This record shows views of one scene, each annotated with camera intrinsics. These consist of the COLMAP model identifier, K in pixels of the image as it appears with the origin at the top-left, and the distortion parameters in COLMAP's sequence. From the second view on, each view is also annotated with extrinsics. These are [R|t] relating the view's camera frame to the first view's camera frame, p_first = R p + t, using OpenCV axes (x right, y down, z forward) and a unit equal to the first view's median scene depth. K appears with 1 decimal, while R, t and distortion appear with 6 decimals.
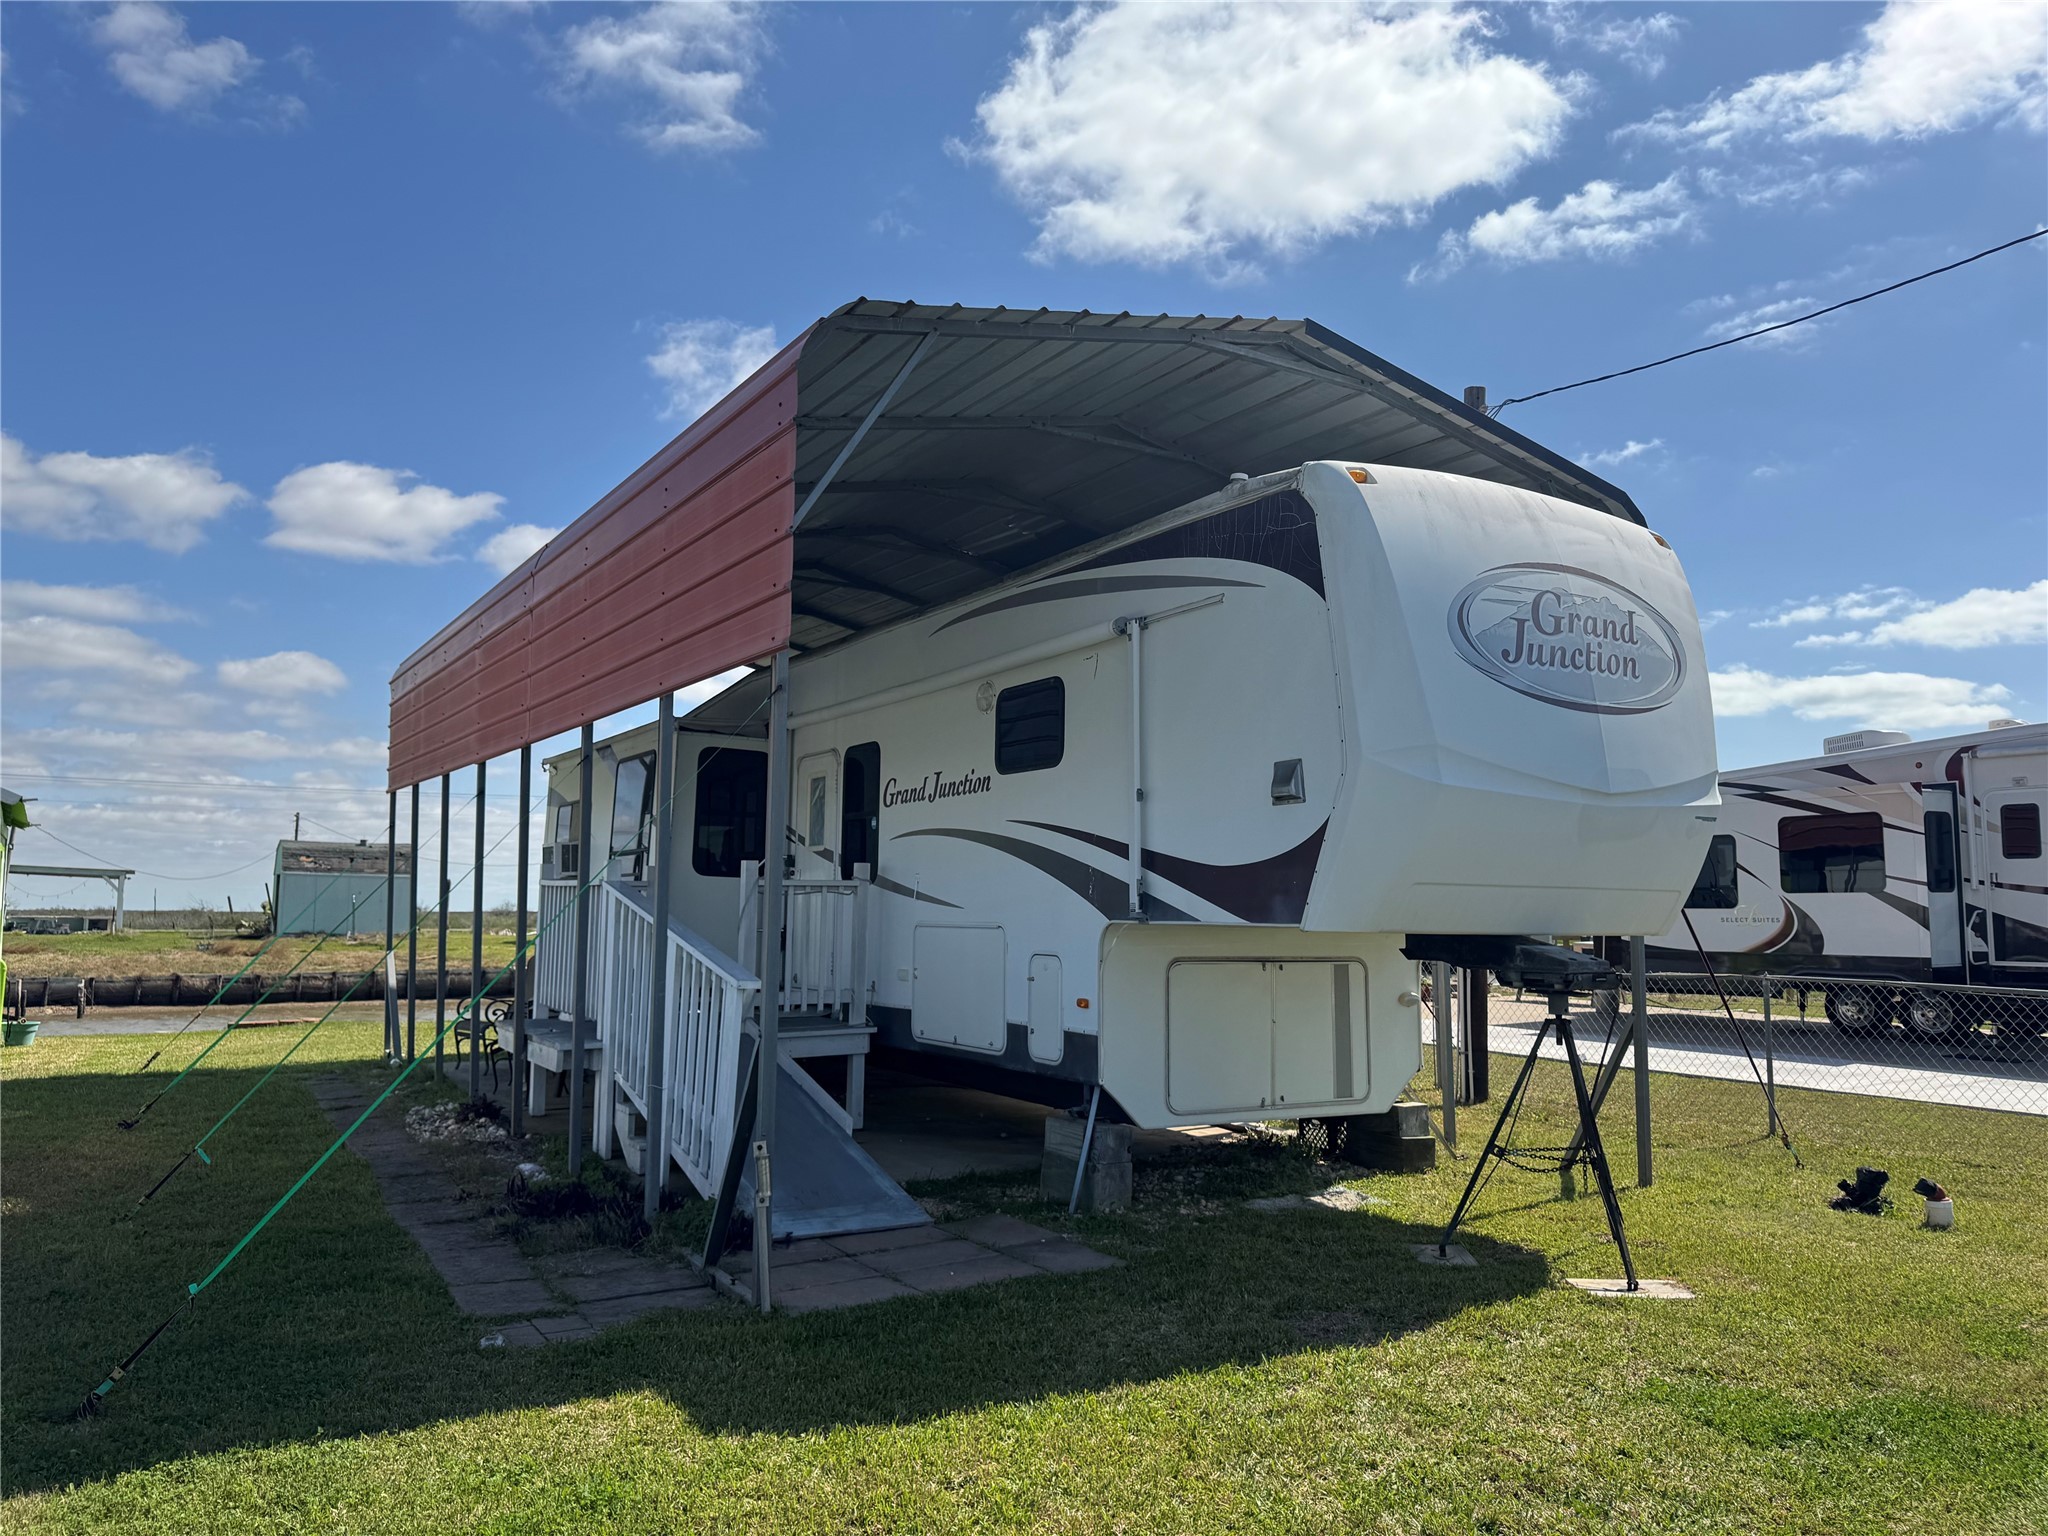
lens RADIAL K [[1453.8, 0, 1026.9], [0, 1453.8, 768.9], [0, 0, 1]] dist [0.057993, -0.078104]
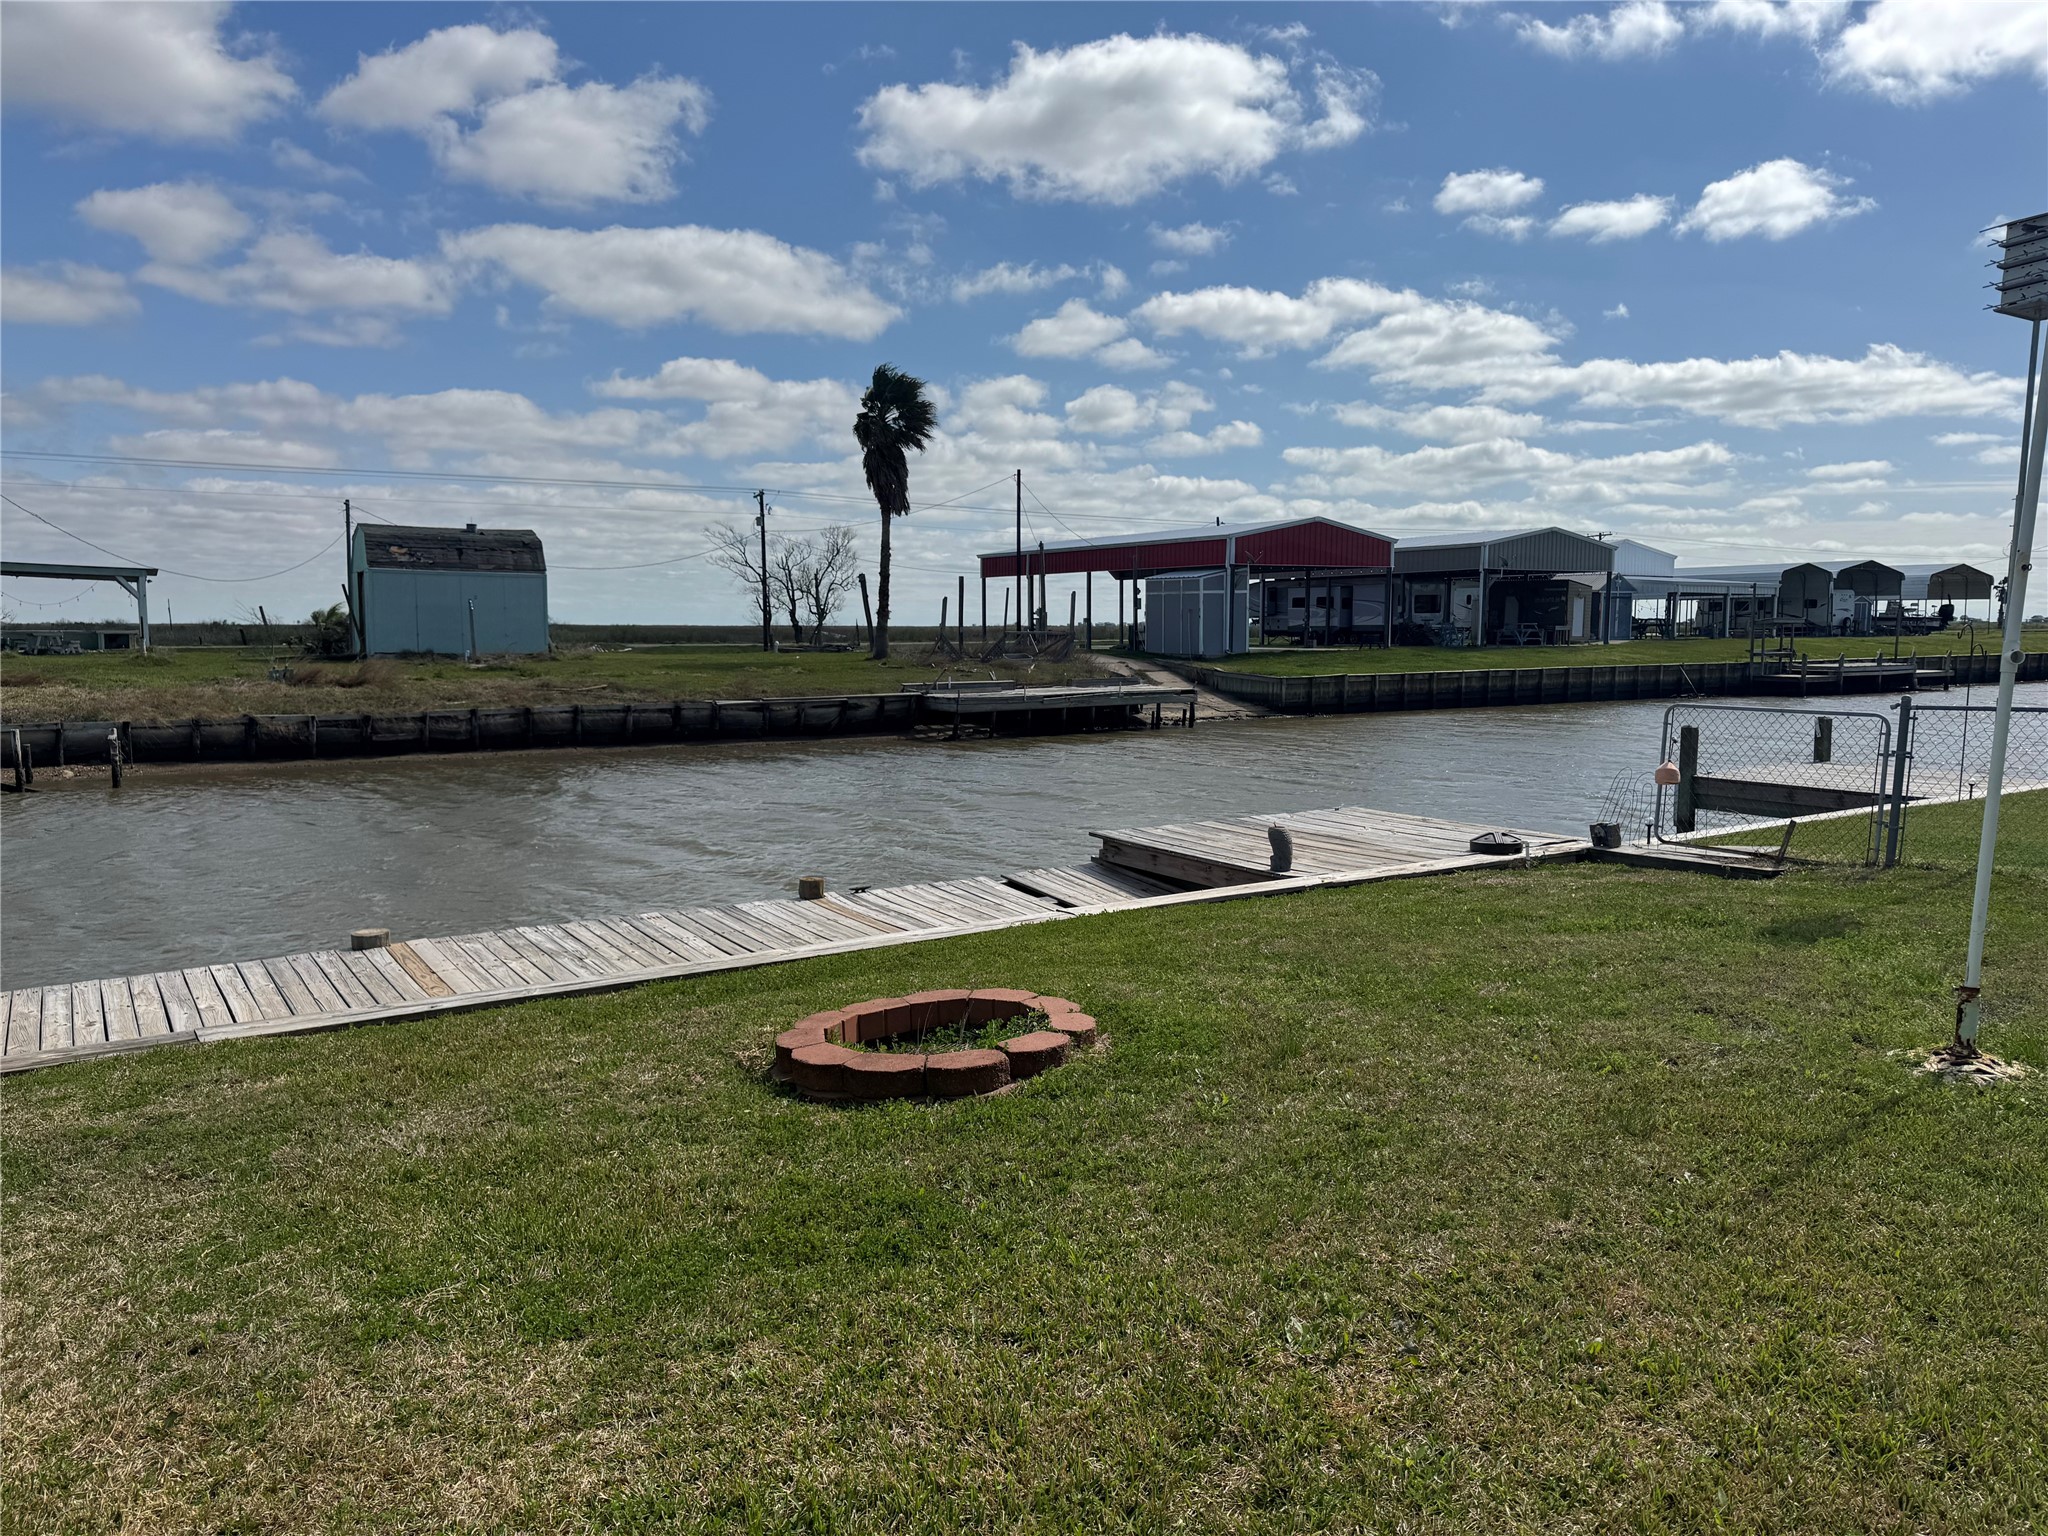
lens RADIAL K [[1453.8, 0, 1019.7], [0, 1453.8, 772.0], [0, 0, 1]] dist [0.057993, -0.078104]
pose [[0.999972, -0.003564, -0.006544, -0.212229], [0.004783, 0.980390, 0.197009, 0.032567], [0.005713, -0.197035, 0.980380, 0.322321]]
